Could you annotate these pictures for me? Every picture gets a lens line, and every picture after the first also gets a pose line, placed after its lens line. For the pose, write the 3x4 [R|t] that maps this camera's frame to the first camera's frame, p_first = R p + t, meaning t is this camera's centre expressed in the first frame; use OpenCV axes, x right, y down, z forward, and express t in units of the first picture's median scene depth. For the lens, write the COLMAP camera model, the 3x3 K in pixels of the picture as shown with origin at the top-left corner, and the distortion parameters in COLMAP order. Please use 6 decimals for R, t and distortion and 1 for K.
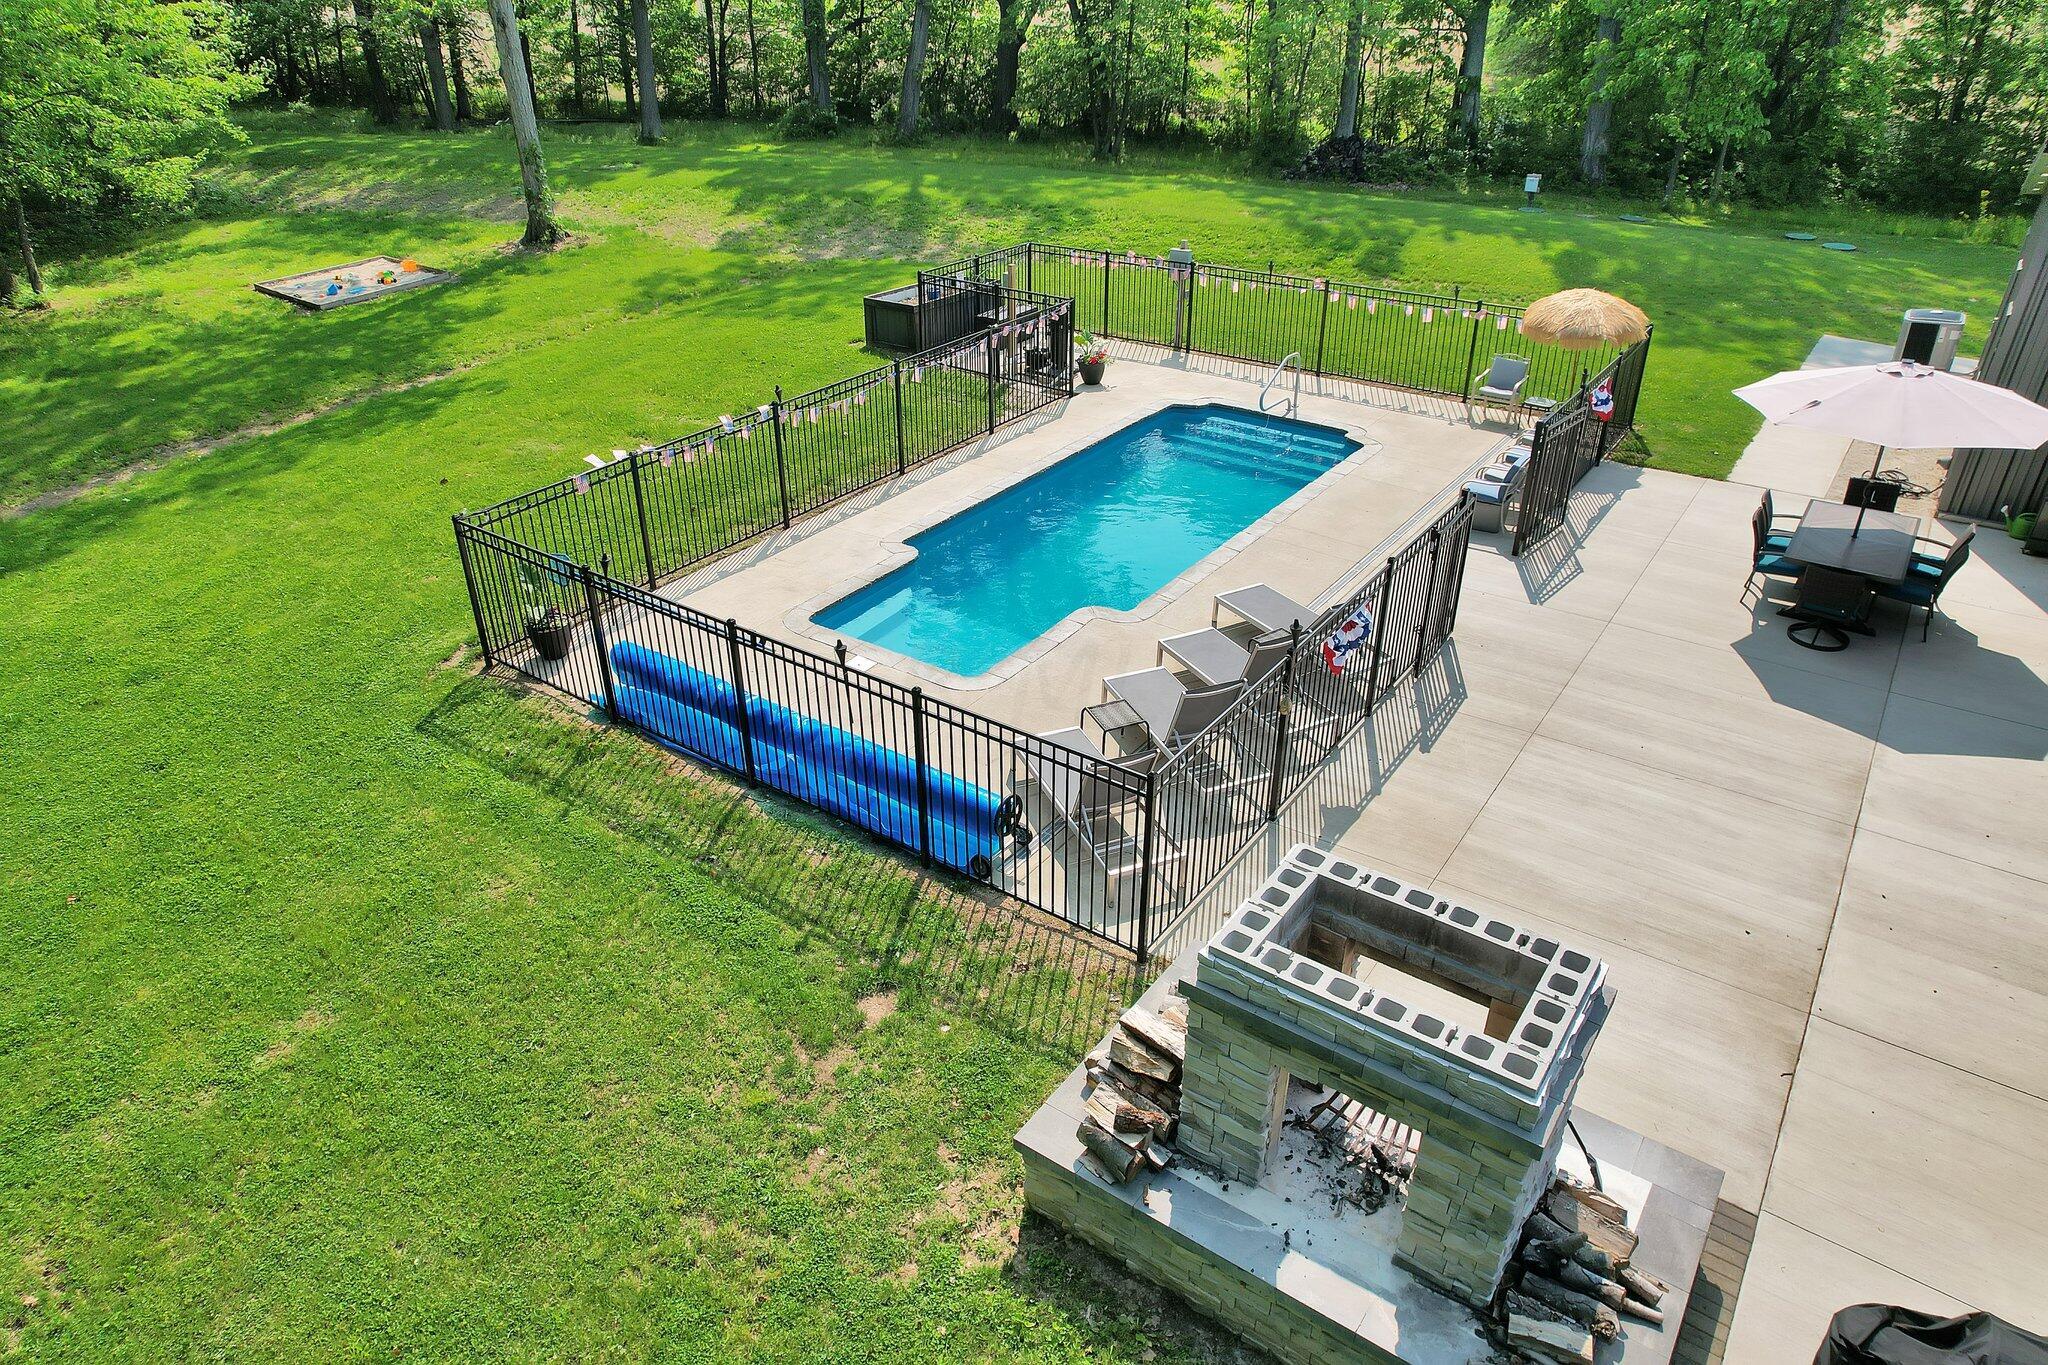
lens RADIAL K [[1301.0, 0, 1028.3], [0, 1301.0, 676.9], [0, 0, 1]] dist [-0.060697, 0.045896]
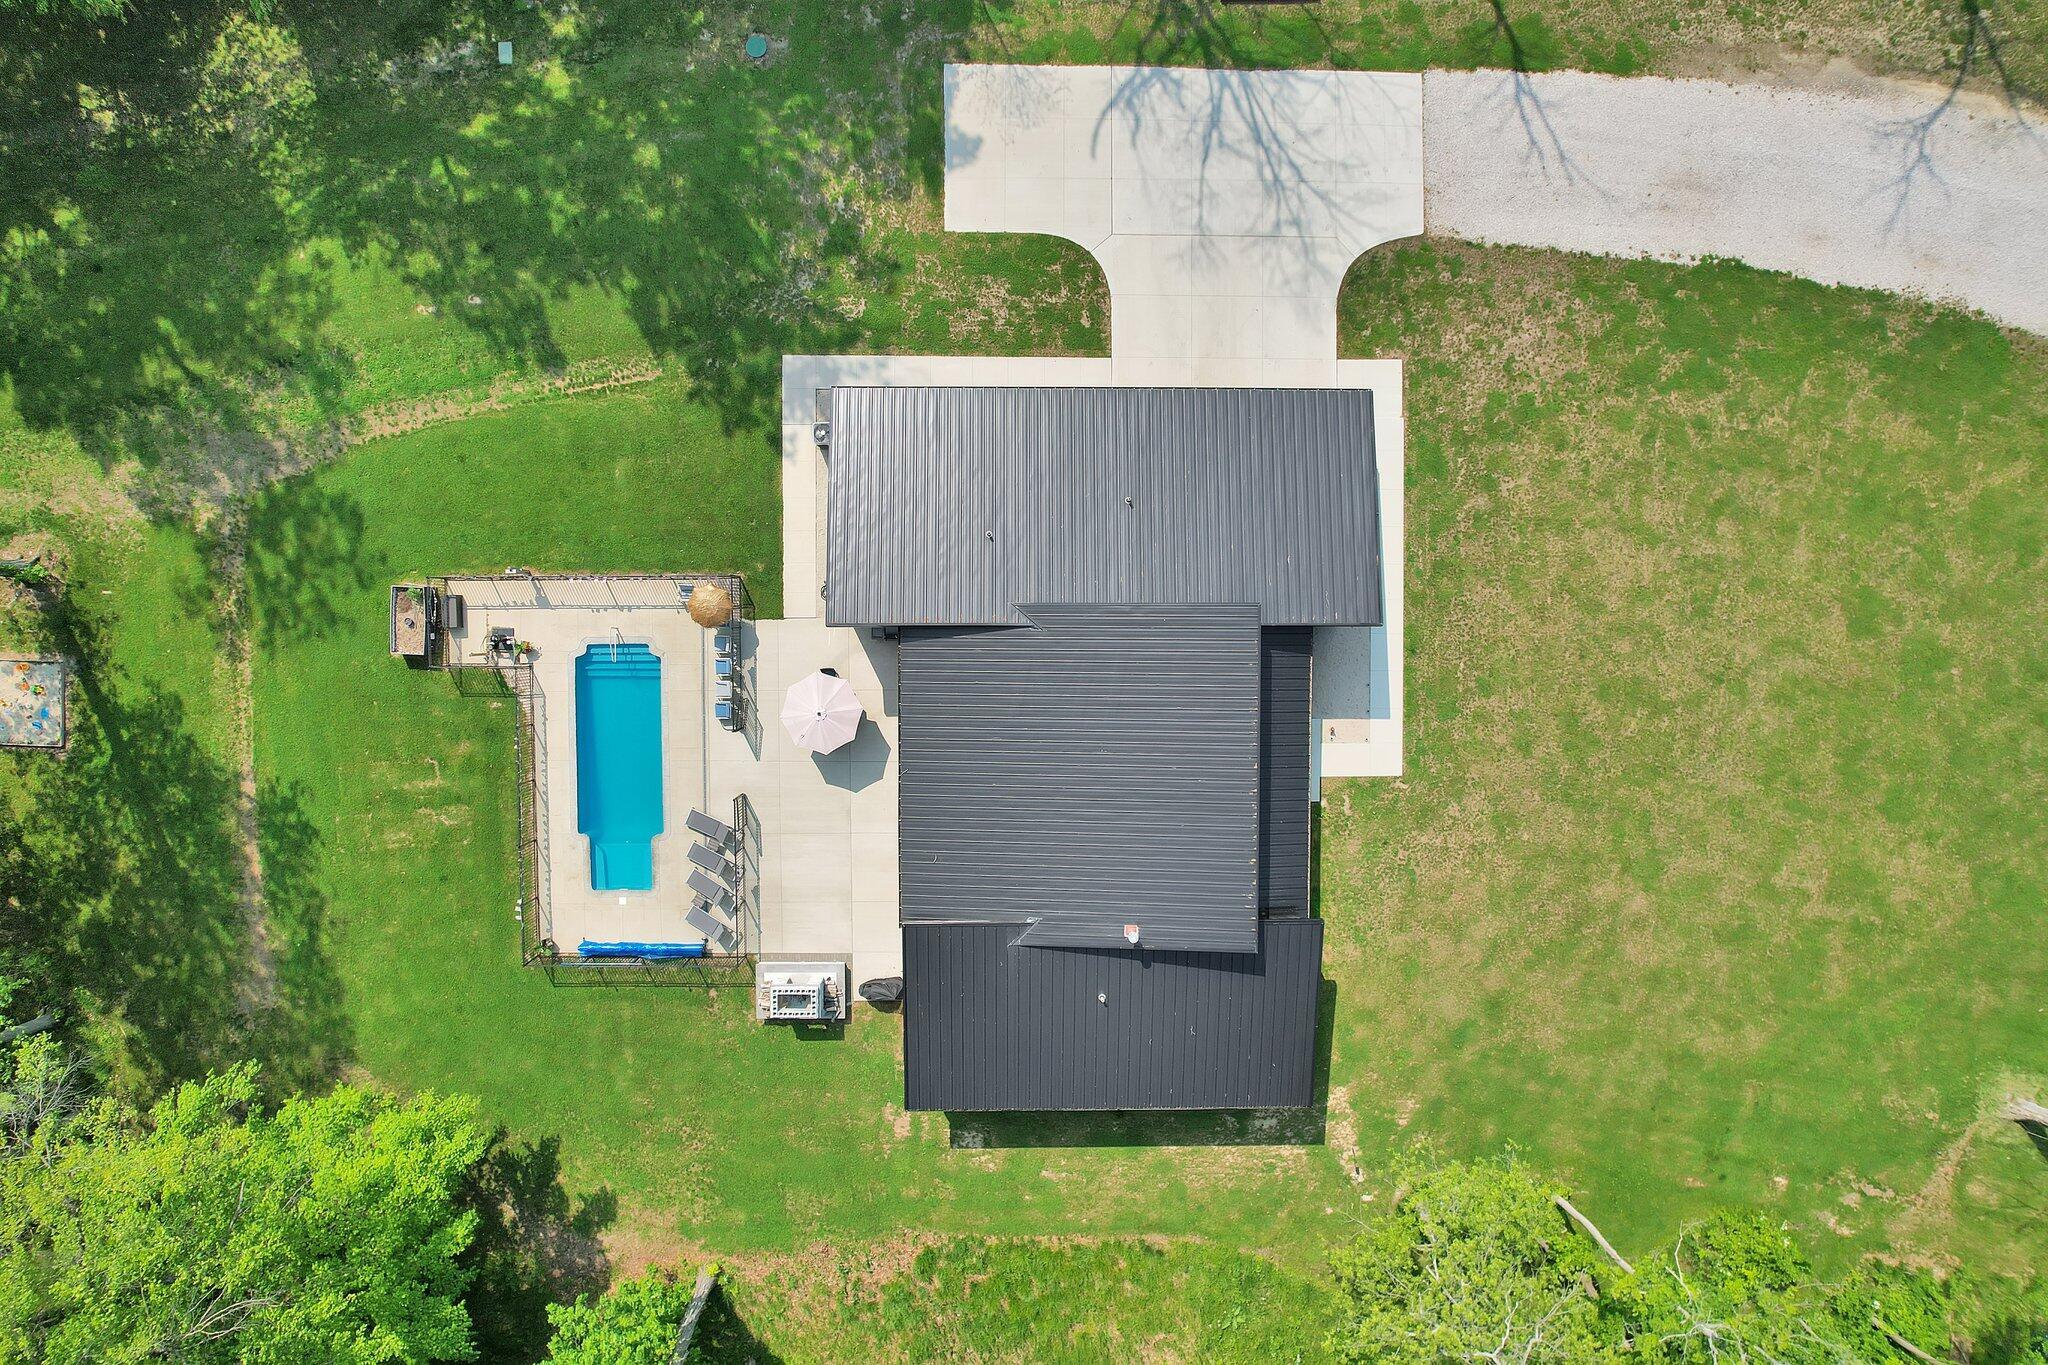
lens RADIAL K [[1301.0, 0, 1012.6], [0, 1301.0, 668.8], [0, 0, 1]] dist [-0.060697, 0.045896]
pose [[0.812515, -0.582939, -0.001141, 0.799008], [0.269010, 0.373216, 0.887887, -2.216030], [-0.517158, -0.721729, 0.460060, -0.548944]]
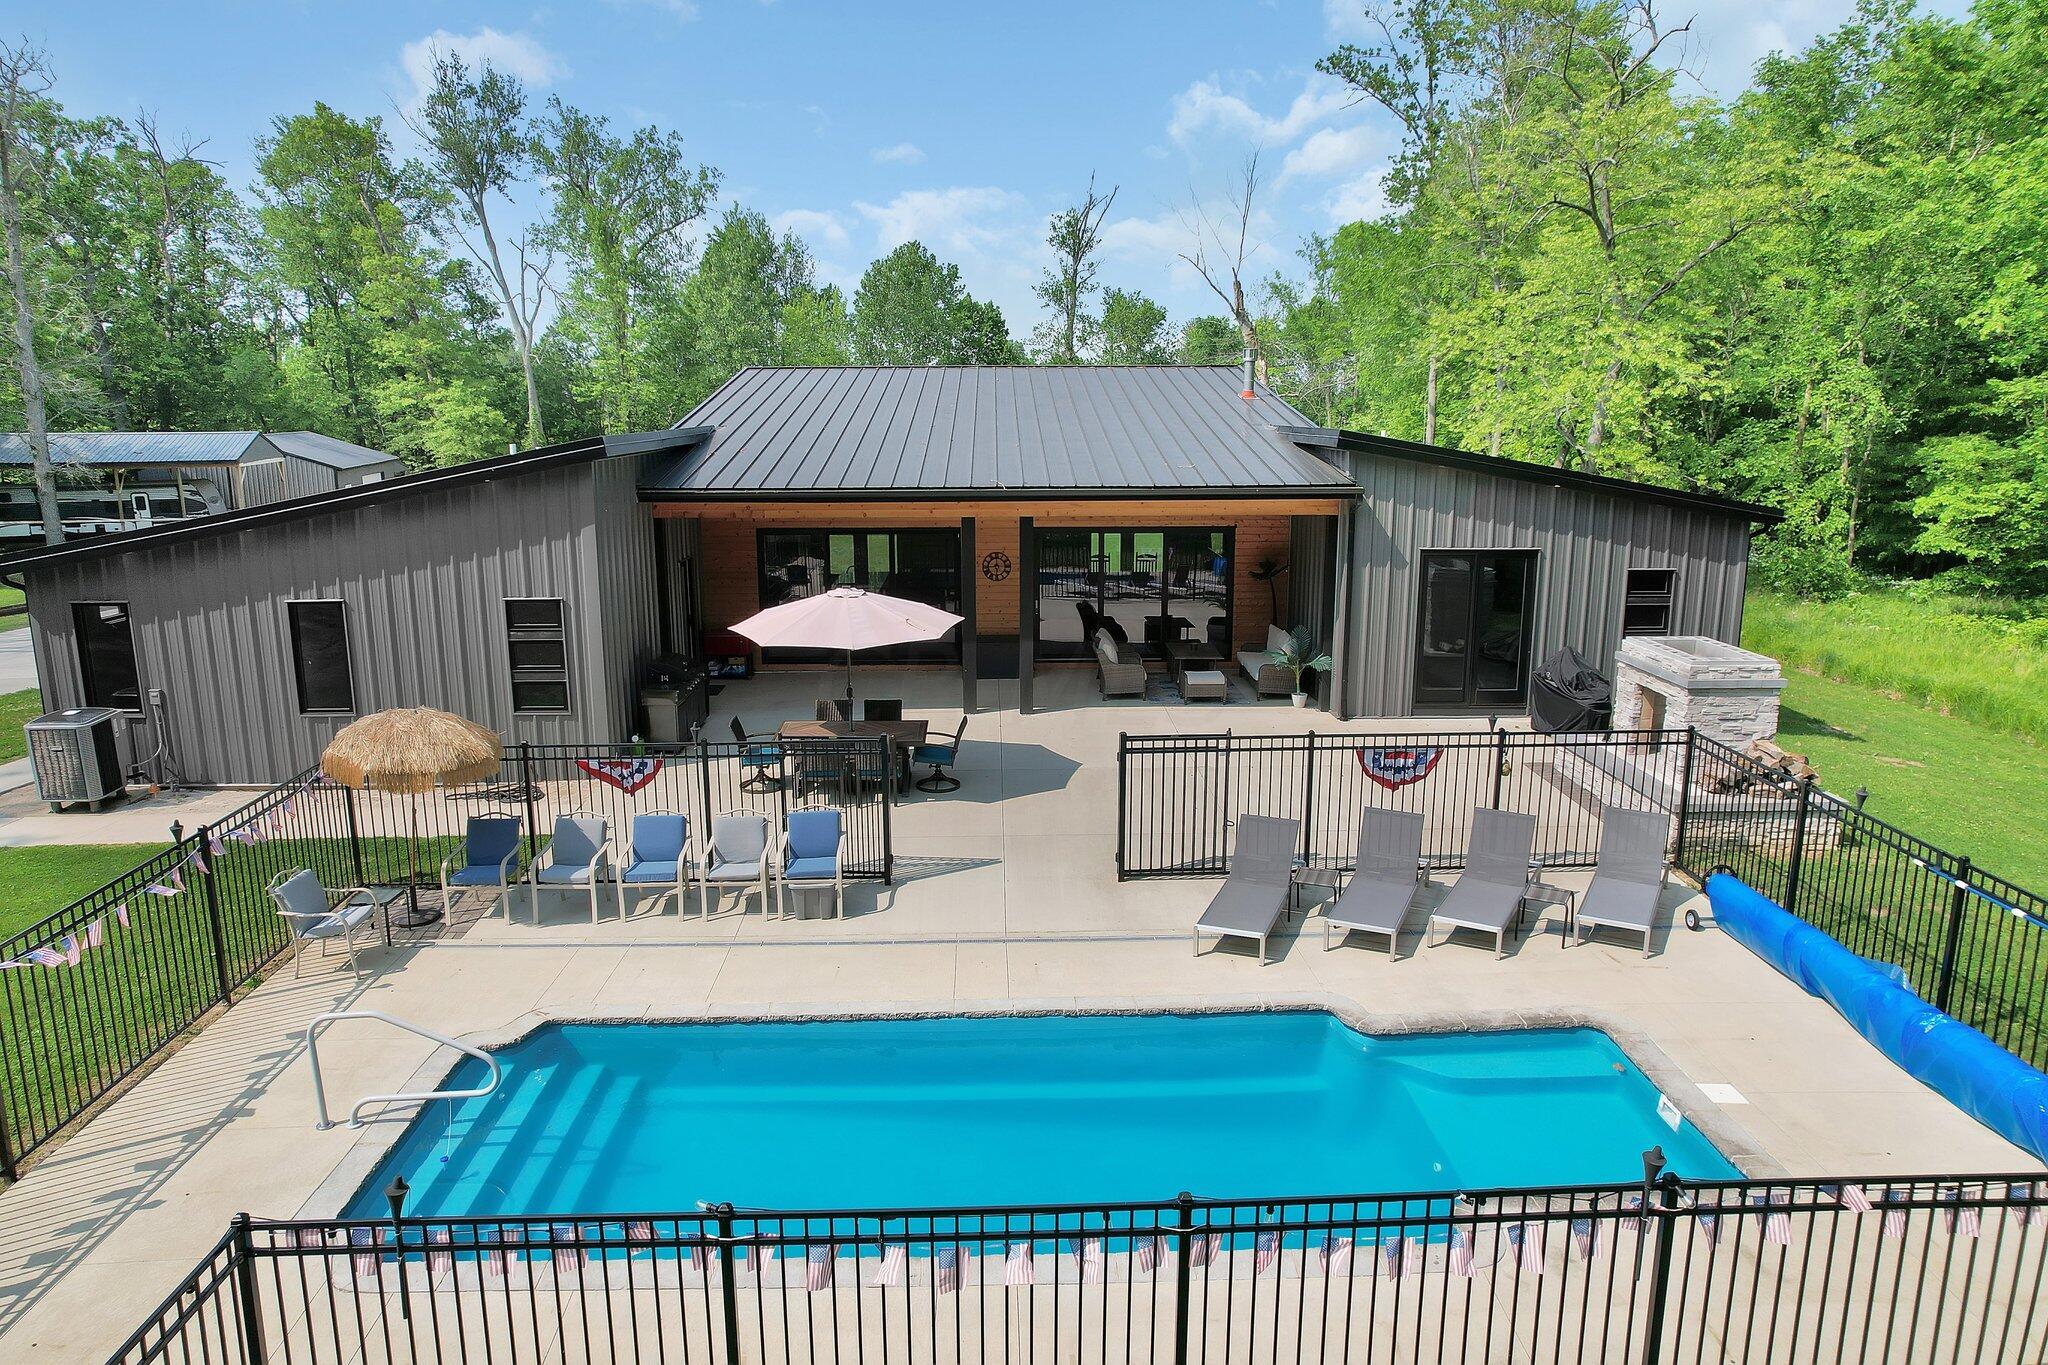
lens RADIAL K [[1301.0, 0, 1013.3], [0, 1301.0, 679.5], [0, 0, 1]] dist [-0.060697, 0.045896]
pose [[-0.599804, -0.155311, 0.784929, -0.289642], [0.402274, 0.789459, 0.463605, -0.476470], [-0.691672, 0.593829, -0.411043, 0.979601]]
